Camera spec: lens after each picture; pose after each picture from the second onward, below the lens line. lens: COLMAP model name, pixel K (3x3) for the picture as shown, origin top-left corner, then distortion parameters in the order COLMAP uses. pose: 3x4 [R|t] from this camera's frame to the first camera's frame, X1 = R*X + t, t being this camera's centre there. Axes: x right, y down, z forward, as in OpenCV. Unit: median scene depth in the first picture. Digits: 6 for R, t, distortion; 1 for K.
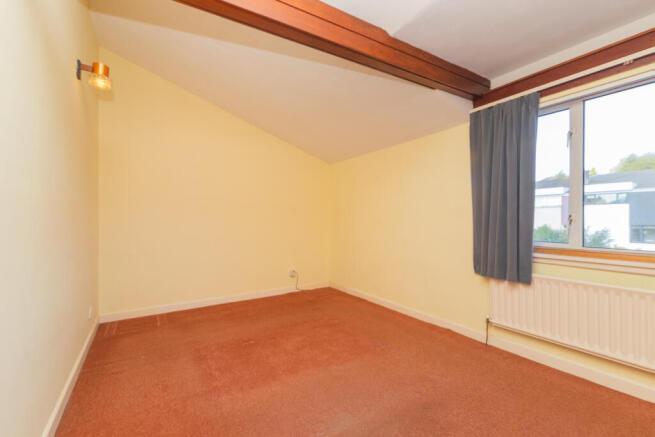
lens RADIAL K [[294.3, 0, 327.5], [0, 294.3, 218.5], [0, 0, 1]] dist [0.000061, -0.000147]
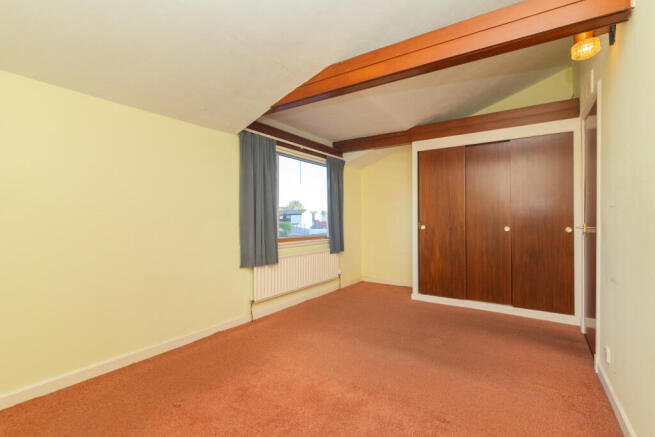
lens RADIAL K [[309.6, 0, 327.5], [0, 309.6, 218.5], [0, 0, 1]] dist [0.001696, 0.000121]
pose [[-0.413306, 0.010367, 0.910533, -0.788348], [0.004312, 0.999946, -0.009428, 0.005611], [-0.910582, 0.000029, -0.413328, 1.239231]]
